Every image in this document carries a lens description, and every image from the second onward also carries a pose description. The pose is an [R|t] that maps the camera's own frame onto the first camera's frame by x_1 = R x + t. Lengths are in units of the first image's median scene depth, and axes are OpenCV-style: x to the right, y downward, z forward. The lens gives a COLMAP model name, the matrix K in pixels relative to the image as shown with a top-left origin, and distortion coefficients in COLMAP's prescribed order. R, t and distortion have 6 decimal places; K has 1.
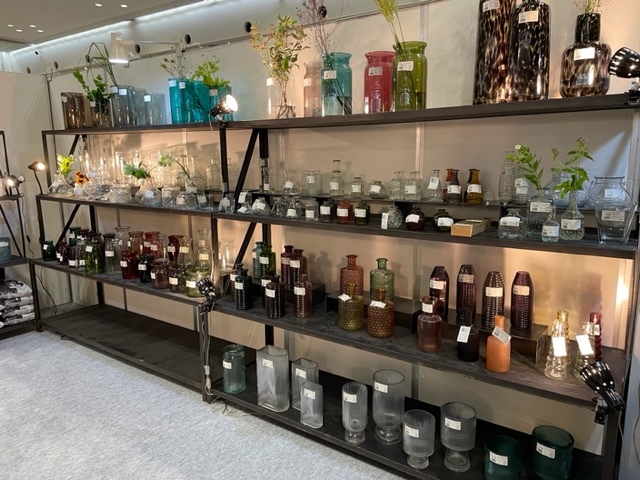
lens RADIAL K [[484.4, 0, 319.9], [0, 484.4, 241.2], [0, 0, 1]] dist [0.069622, -0.076460]
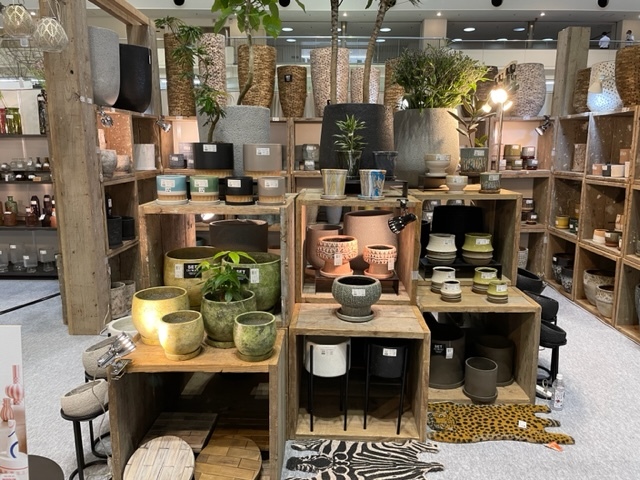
lens RADIAL K [[484.4, 0, 318.9], [0, 484.4, 235.0], [0, 0, 1]] dist [0.069622, -0.076460]
pose [[0.827188, -0.085990, 0.555307, 0.030751], [0.084846, 0.996005, 0.027845, 0.311812], [-0.555483, 0.024083, 0.831179, -1.959744]]
